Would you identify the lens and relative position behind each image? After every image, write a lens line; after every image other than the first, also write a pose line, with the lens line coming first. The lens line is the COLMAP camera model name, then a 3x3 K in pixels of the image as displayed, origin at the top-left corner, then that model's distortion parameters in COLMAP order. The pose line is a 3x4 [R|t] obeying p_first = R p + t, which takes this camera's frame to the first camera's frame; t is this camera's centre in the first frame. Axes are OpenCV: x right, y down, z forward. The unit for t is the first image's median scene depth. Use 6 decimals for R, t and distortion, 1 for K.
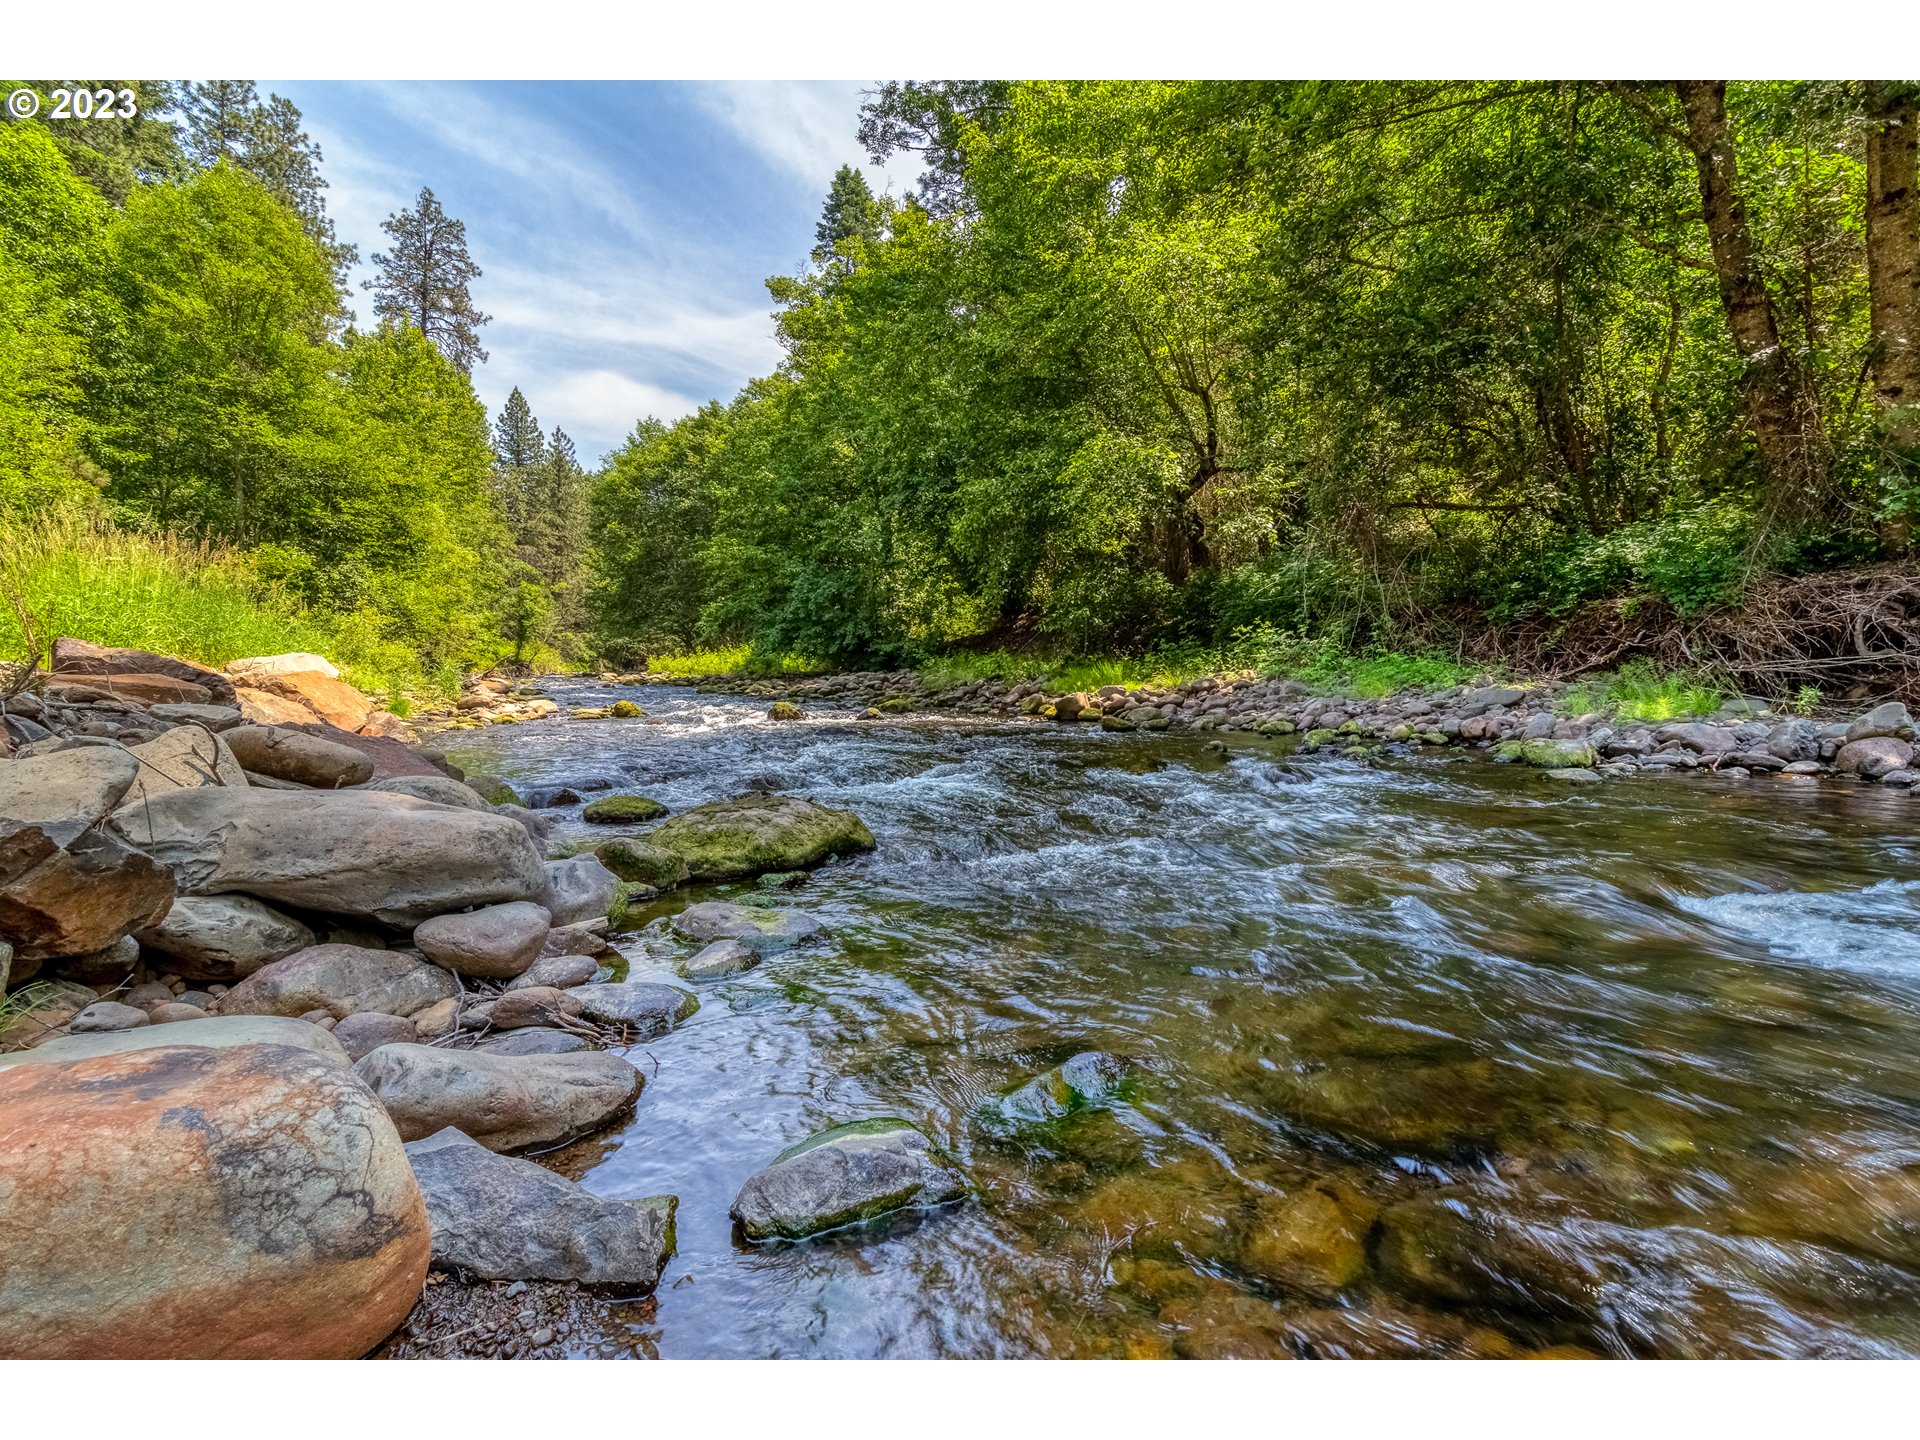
lens RADIAL K [[921.4, 0, 925.2], [0, 921.4, 712.3], [0, 0, 1]] dist [-0.000153, 0.000319]
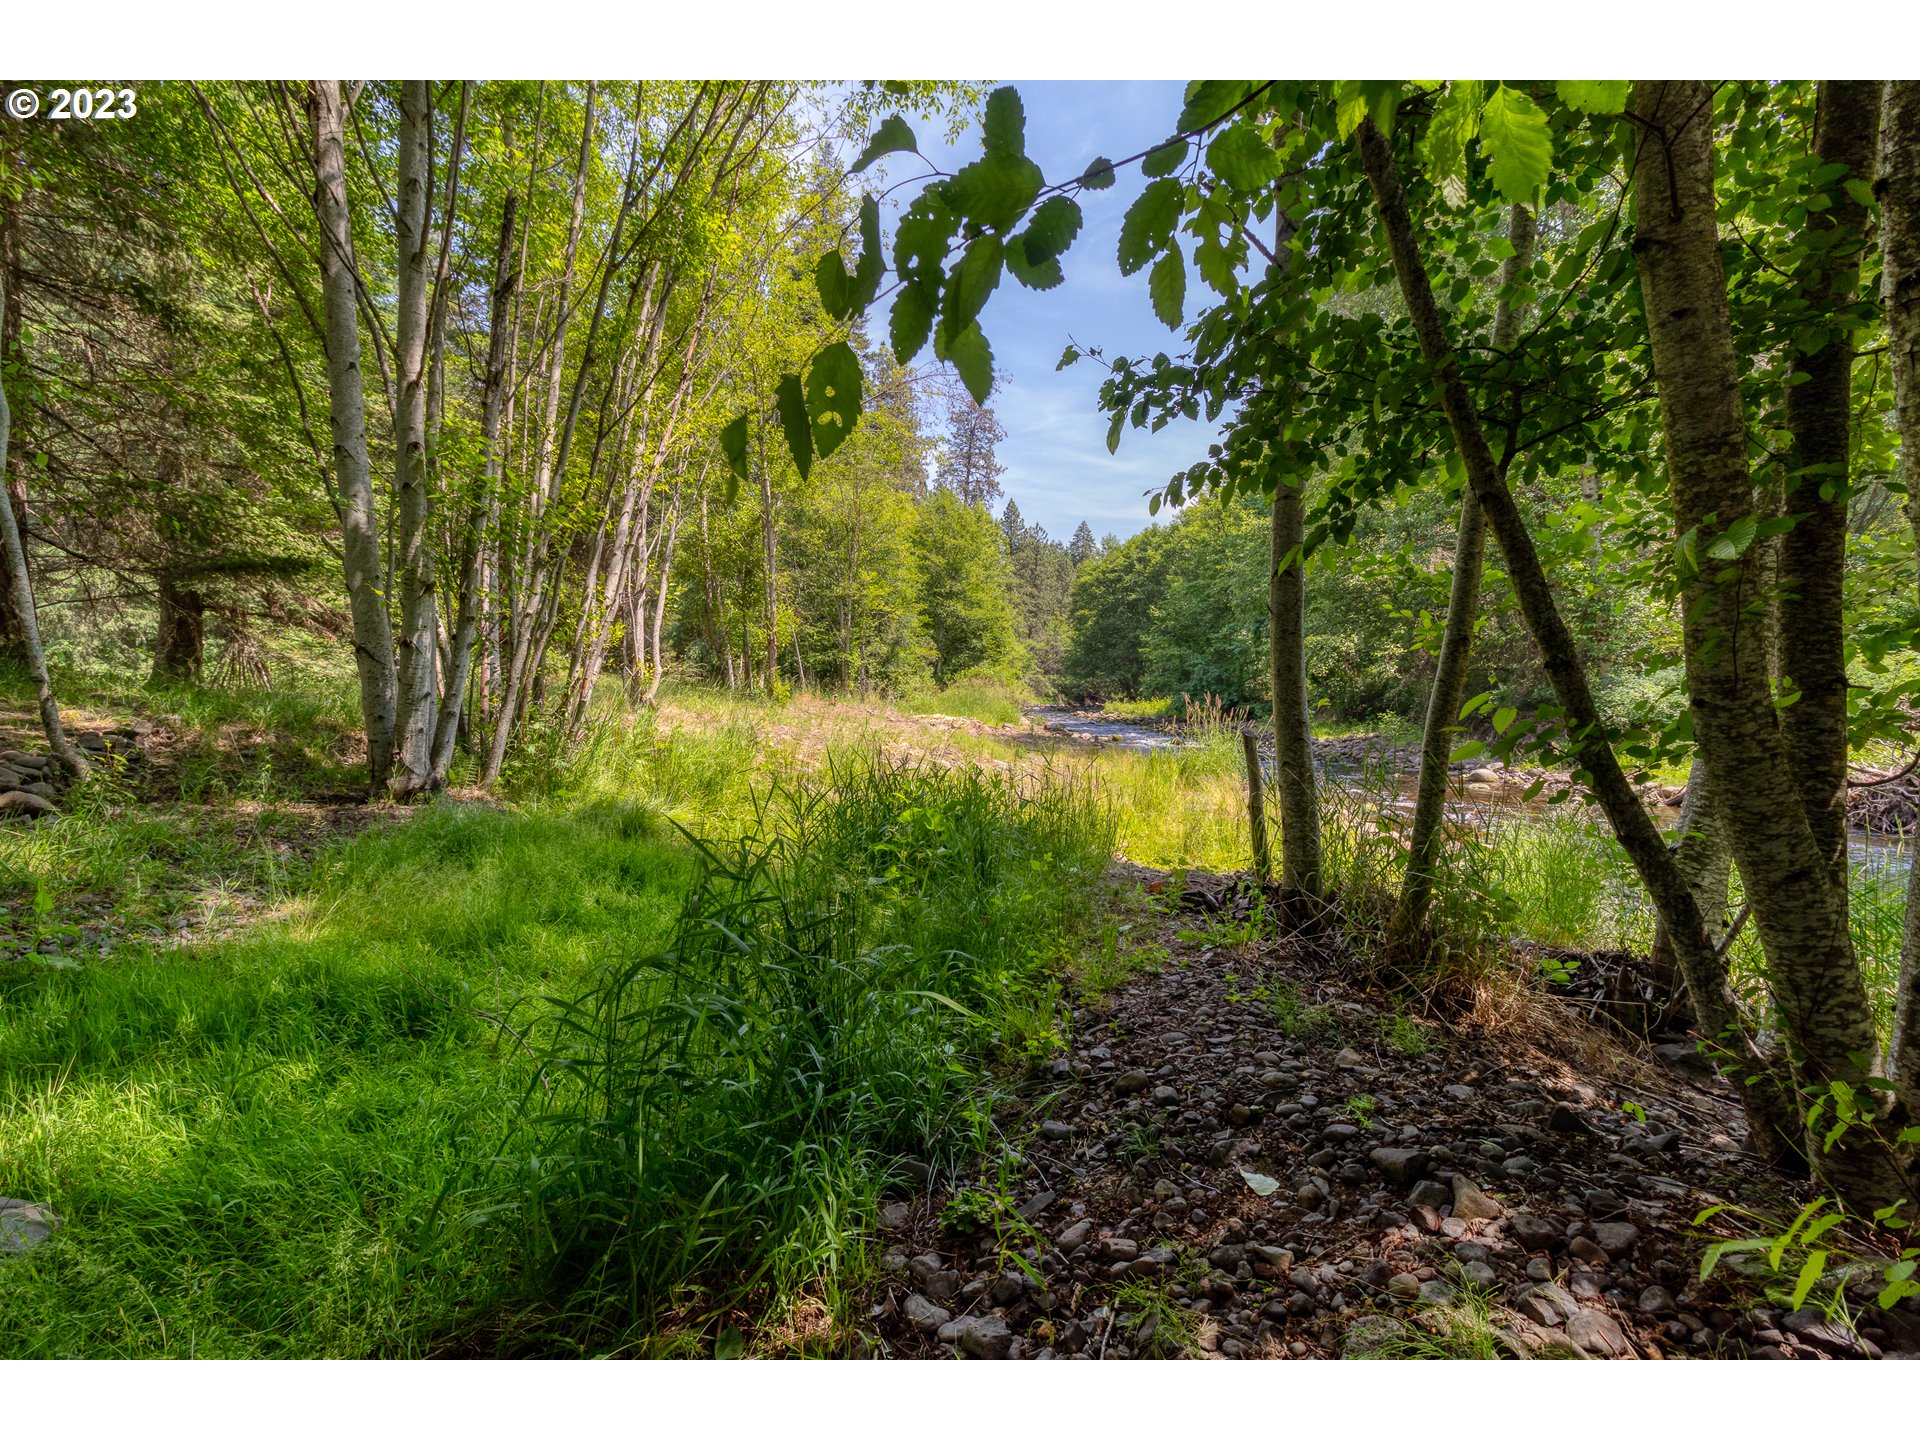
lens RADIAL K [[921.4, 0, 925.2], [0, 921.4, 712.3], [0, 0, 1]] dist [-0.000153, 0.000319]
pose [[0.896884, 0.036014, -0.440796, 0.093431], [-0.048867, 0.998646, -0.017839, 0.000199], [0.439557, 0.037540, 0.897430, -0.435607]]
